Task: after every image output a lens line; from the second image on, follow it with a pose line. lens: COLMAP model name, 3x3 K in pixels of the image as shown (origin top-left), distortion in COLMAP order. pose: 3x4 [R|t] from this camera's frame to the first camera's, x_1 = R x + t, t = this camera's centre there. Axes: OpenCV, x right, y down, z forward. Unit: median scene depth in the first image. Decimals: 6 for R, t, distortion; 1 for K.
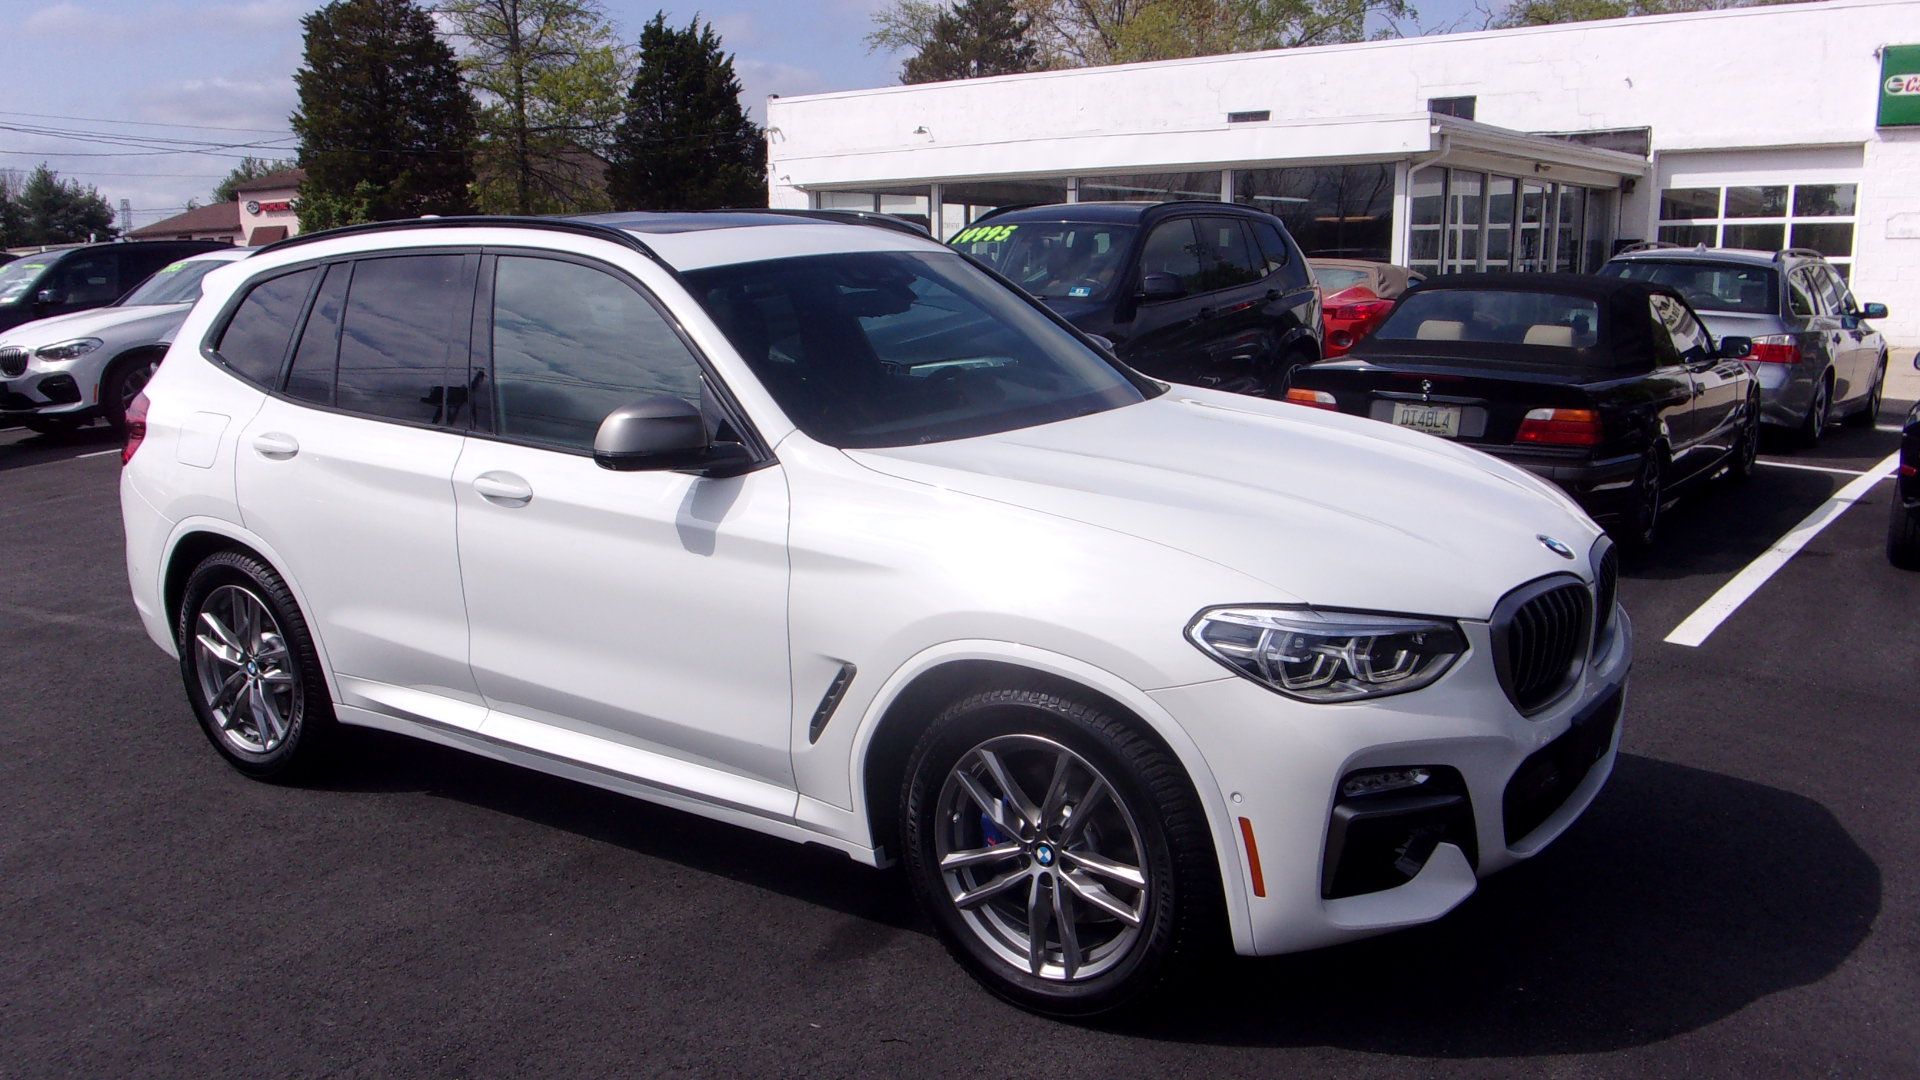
lens RADIAL K [[1639.3, 0, 964.8], [0, 1639.3, 527.6], [0, 0, 1]] dist [0.016872, -0.003494]
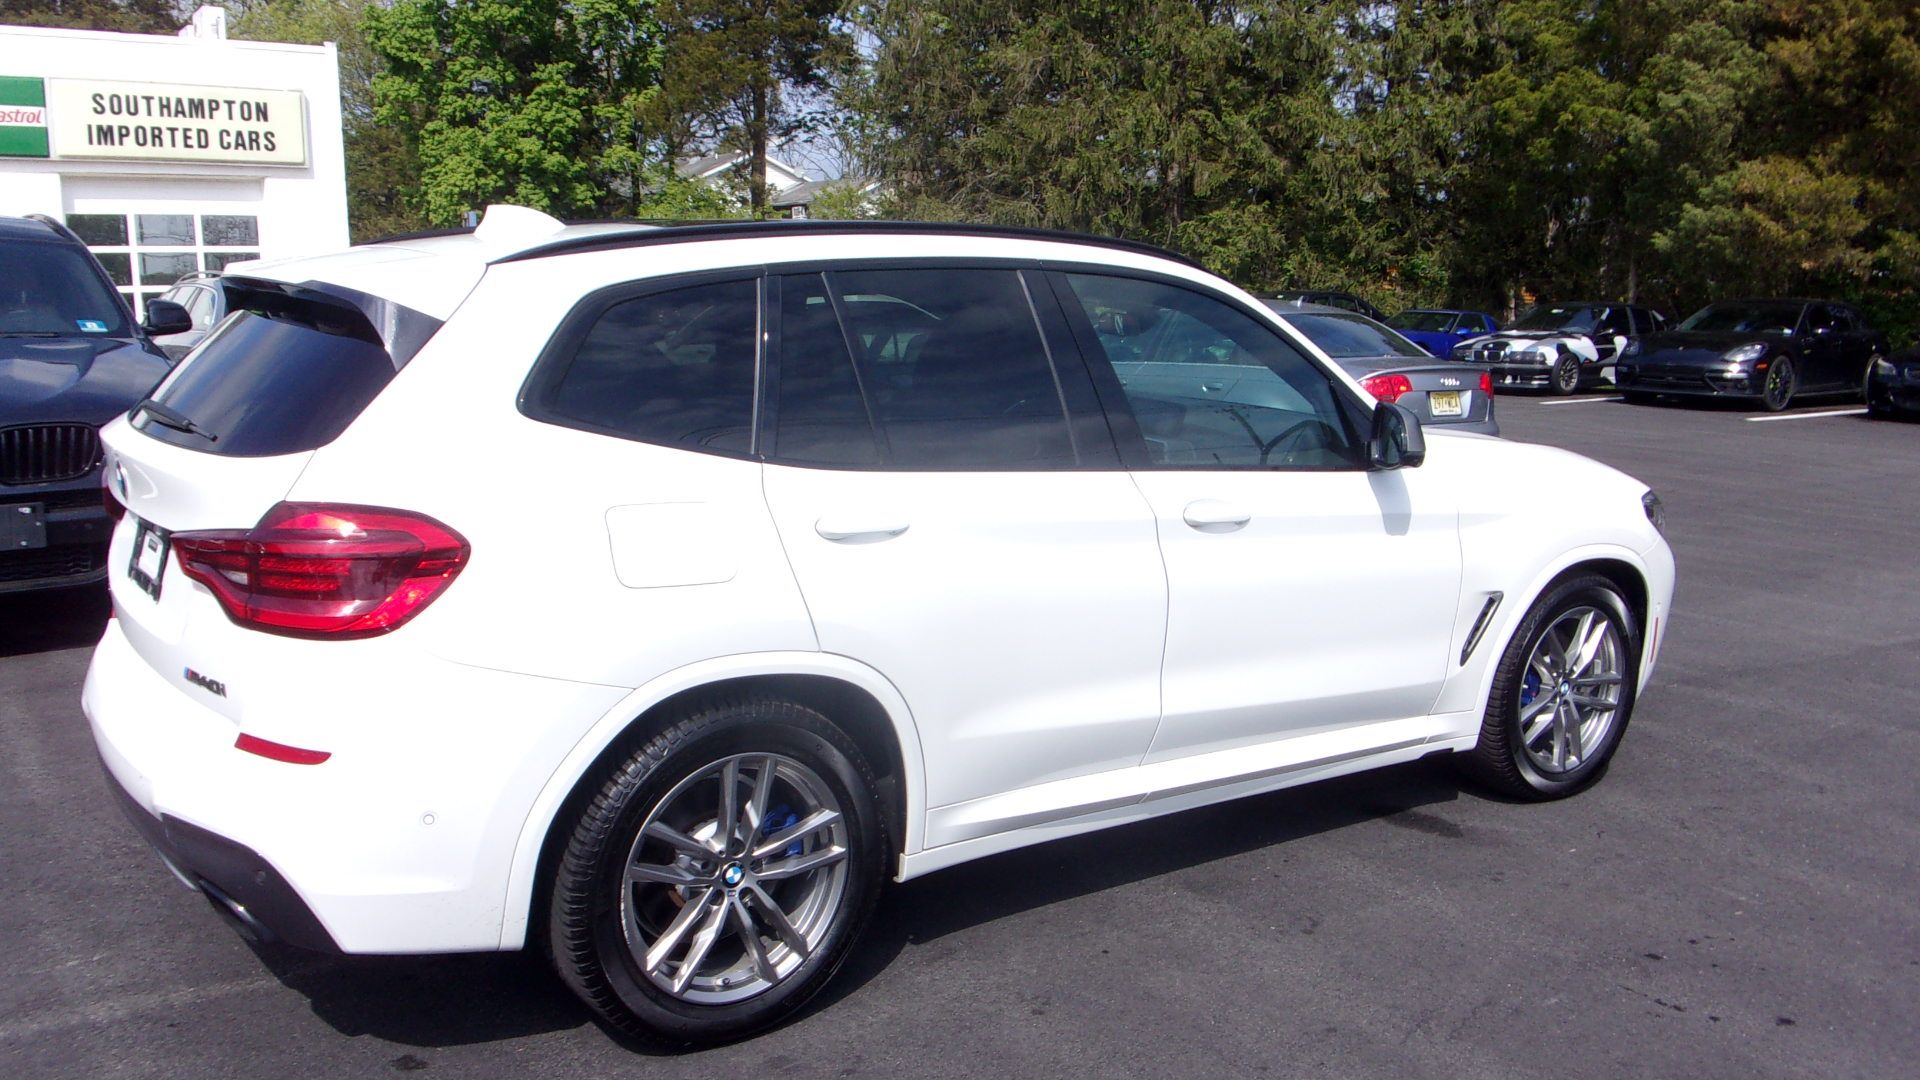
lens RADIAL K [[1636.5, 0, 961.7], [0, 1636.5, 553.8], [0, 0, 1]] dist [0.011700, -0.006795]
pose [[0.381993, -0.153040, 0.911406, -0.068109], [0.155205, 0.982810, 0.099980, -0.006793], [-0.911039, 0.103263, 0.399179, 0.042525]]
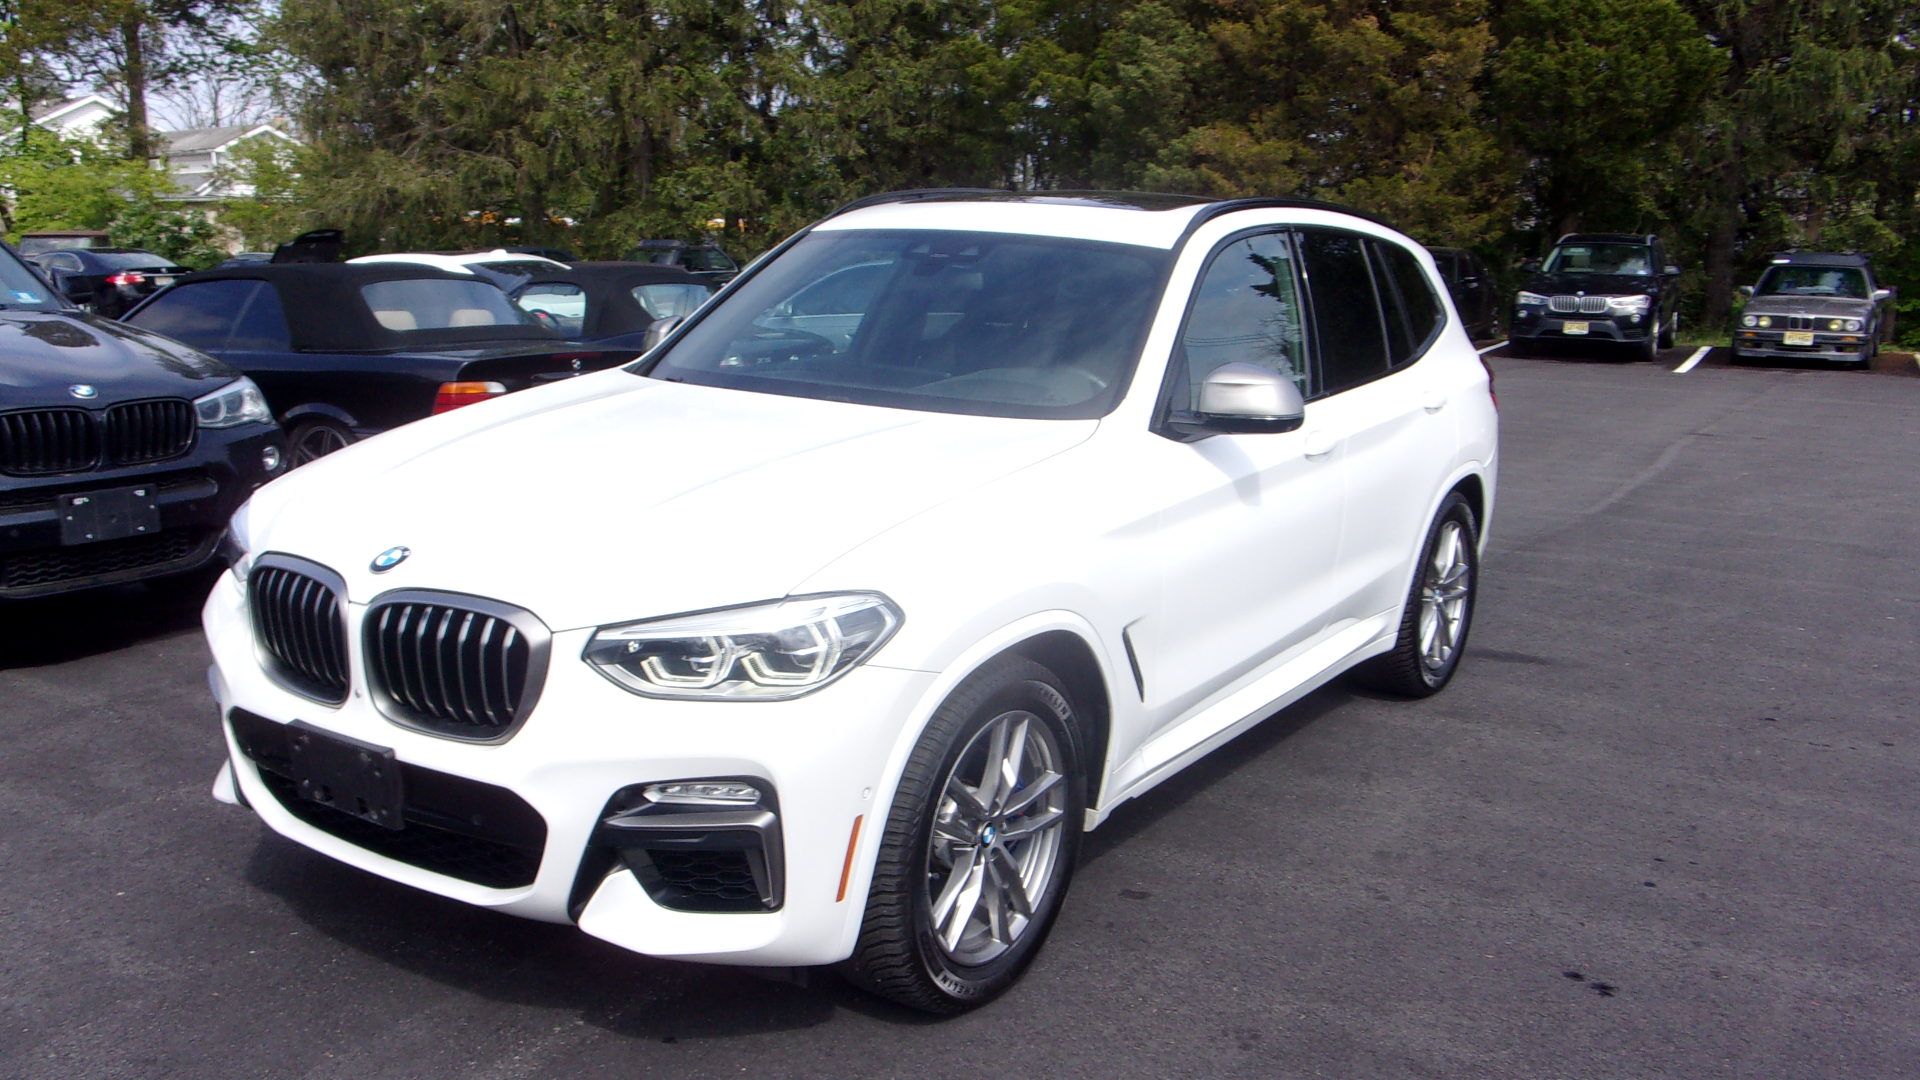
lens RADIAL K [[1648.6, 0, 970.9], [0, 1648.6, 503.2], [0, 0, 1]] dist [0.005904, 0.001928]
pose [[0.032697, -0.163131, 0.986063, -0.086201], [0.176958, 0.971948, 0.154928, -0.012651], [-0.983675, 0.169426, 0.060647, 0.074709]]
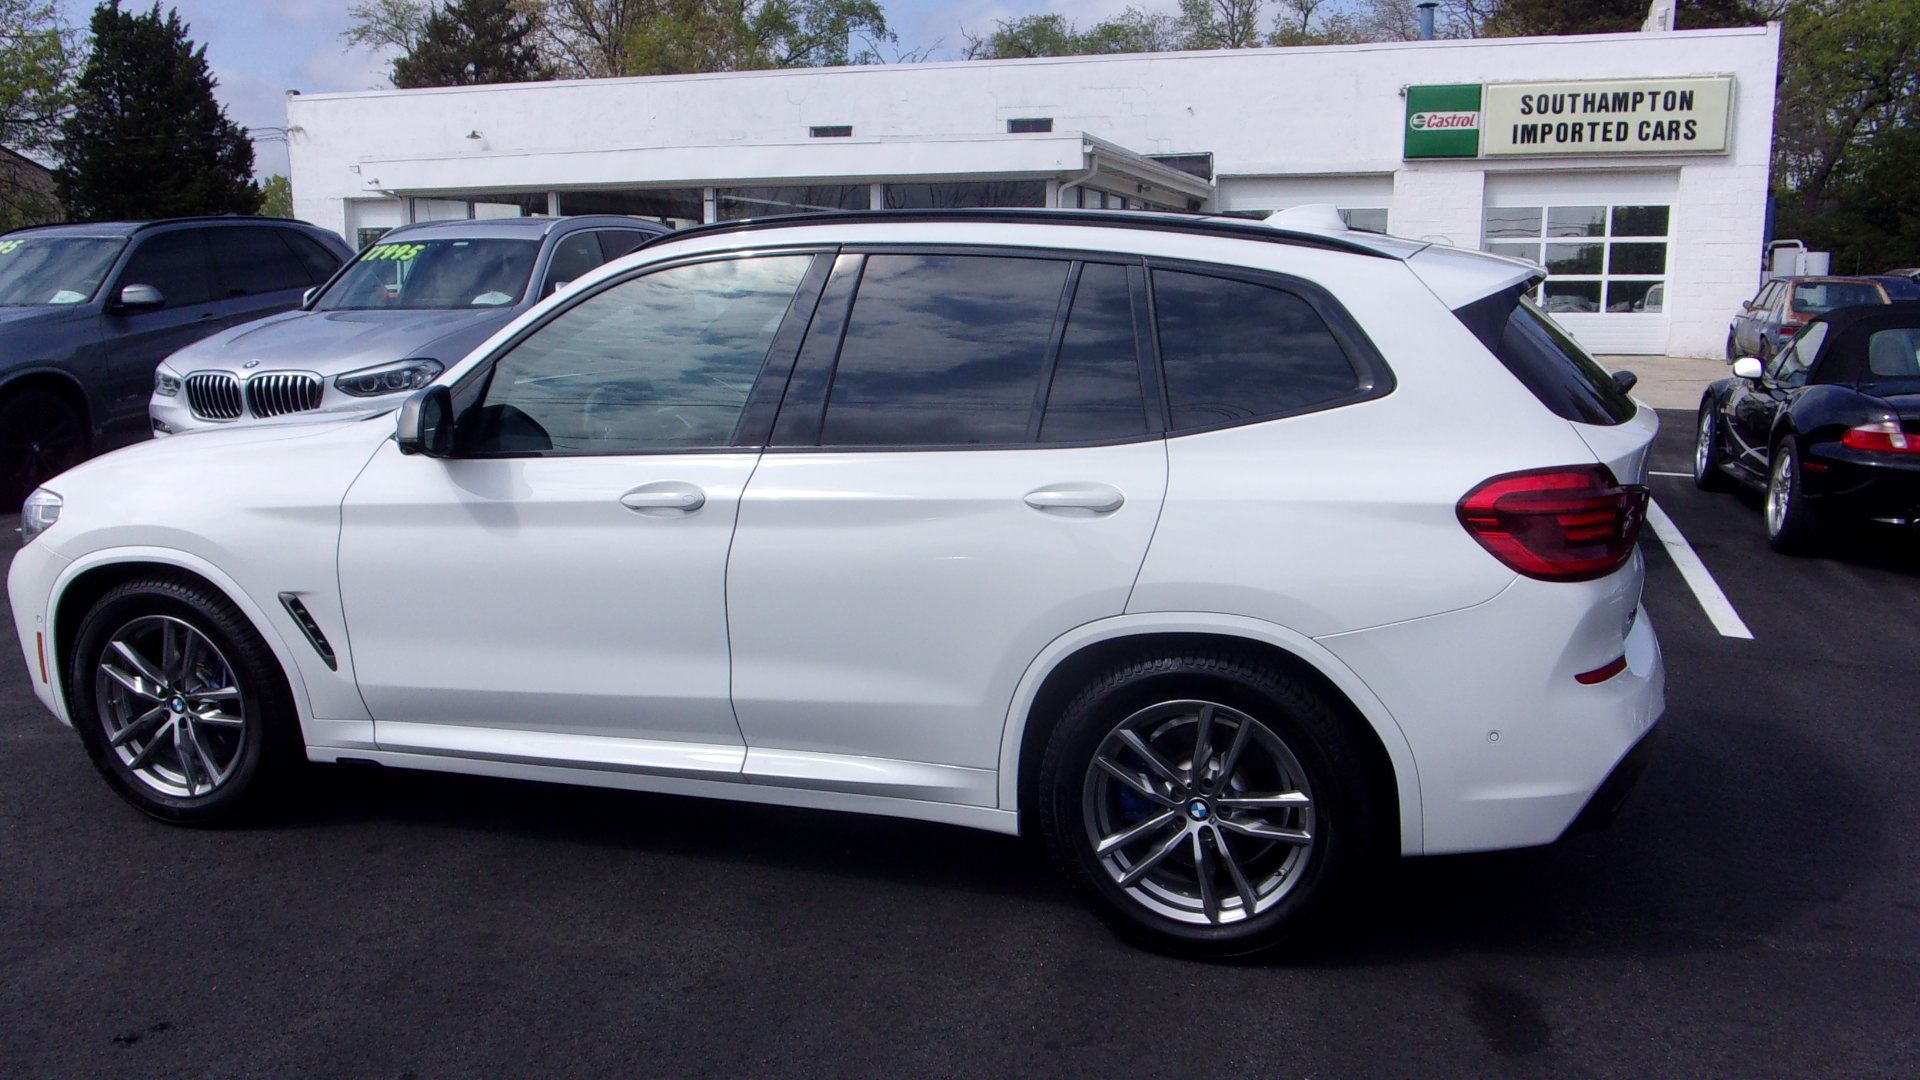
lens RADIAL K [[1660.2, 0, 962.4], [0, 1660.2, 512.3], [0, 0, 1]] dist [0.019506, -0.003568]
pose [[0.955289, -0.037088, 0.293340, -0.031385], [0.042969, 0.998983, -0.013628, -0.001475], [-0.292536, 0.025623, 0.955911, 0.011281]]
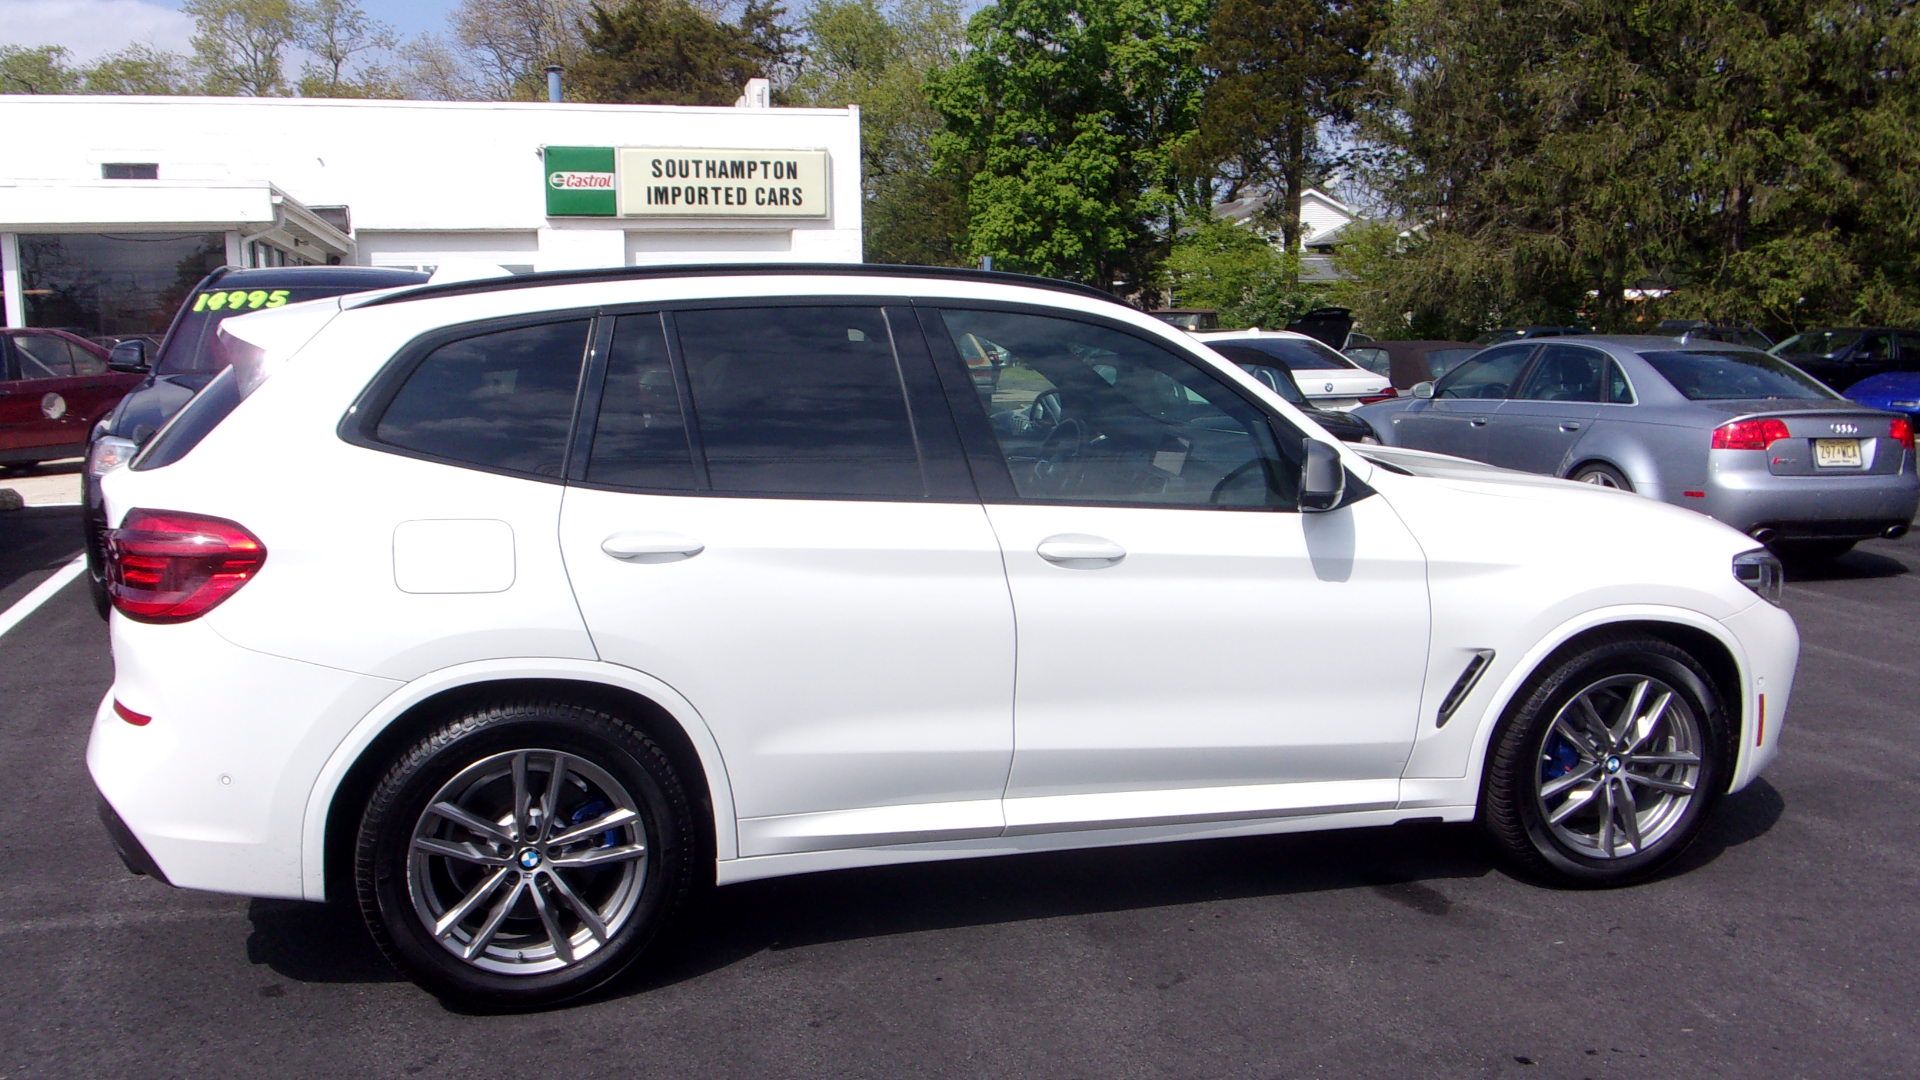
lens RADIAL K [[1636.6, 0, 960.7], [0, 1636.6, 538.2], [0, 0, 1]] dist [0.023213, -0.040487]
pose [[0.660156, -0.103100, 0.744019, -0.057975], [0.132121, 0.991030, 0.020100, -0.003405], [-0.739417, 0.085031, 0.667856, 0.023484]]
